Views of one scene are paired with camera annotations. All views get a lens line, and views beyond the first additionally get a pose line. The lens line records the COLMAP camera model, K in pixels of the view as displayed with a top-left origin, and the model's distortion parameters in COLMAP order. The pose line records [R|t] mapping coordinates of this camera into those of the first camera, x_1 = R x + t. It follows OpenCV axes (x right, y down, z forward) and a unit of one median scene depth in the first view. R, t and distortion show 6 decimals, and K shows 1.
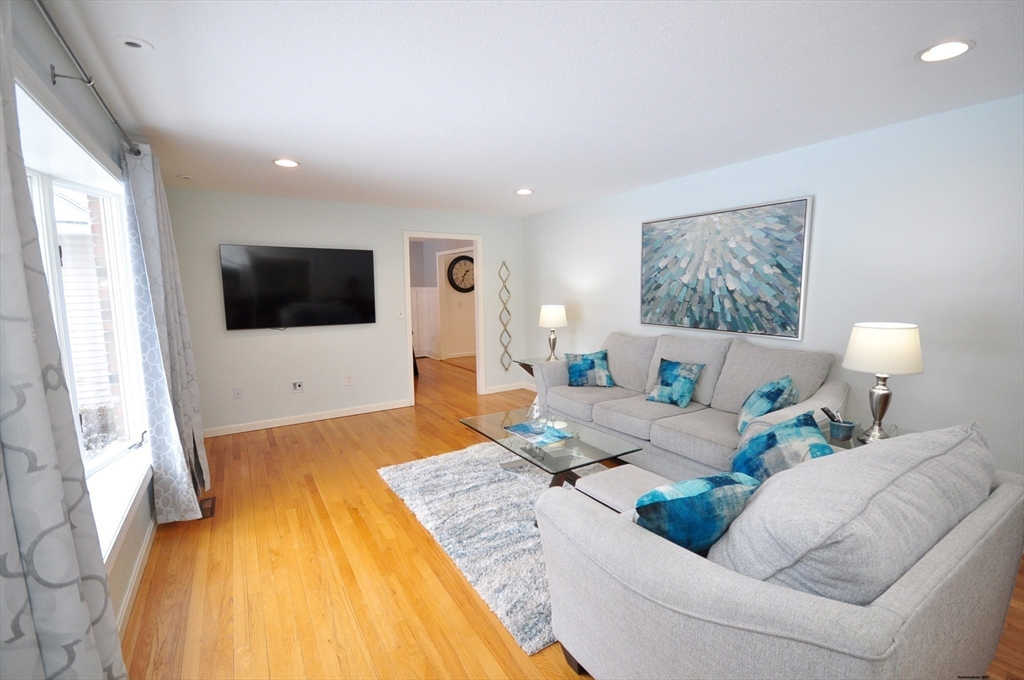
lens RADIAL K [[447.4, 0, 512.0], [0, 447.4, 340.0], [0, 0, 1]] dist [0.001927, -0.000256]
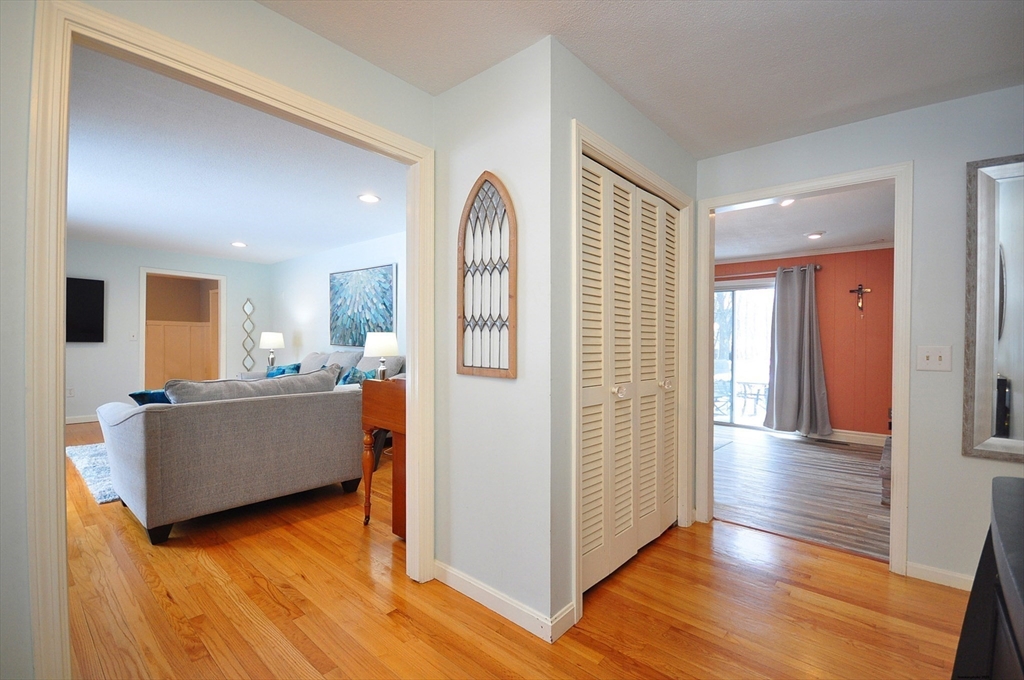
lens RADIAL K [[447.4, 0, 512.0], [0, 447.4, 340.0], [0, 0, 1]] dist [0.001927, -0.000256]
pose [[0.954476, 0.028905, 0.296884, 0.469599], [0.006579, 0.993011, -0.117835, 0.129227], [-0.298215, 0.114424, 0.947615, -0.537548]]
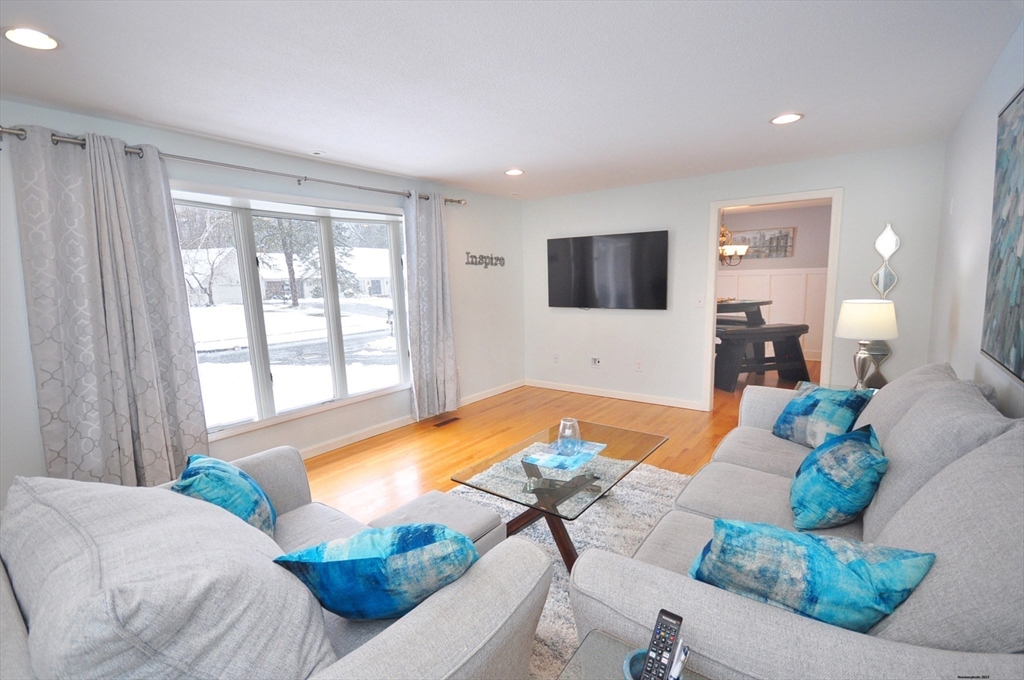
lens RADIAL K [[465.8, 0, 512.0], [0, 465.8, 340.0], [0, 0, 1]] dist [-0.000835, -0.000215]
pose [[0.357210, 0.126893, -0.925364, 0.614539], [-0.090218, 0.990784, 0.101038, -0.058015], [0.929657, 0.047393, 0.365366, 0.467414]]
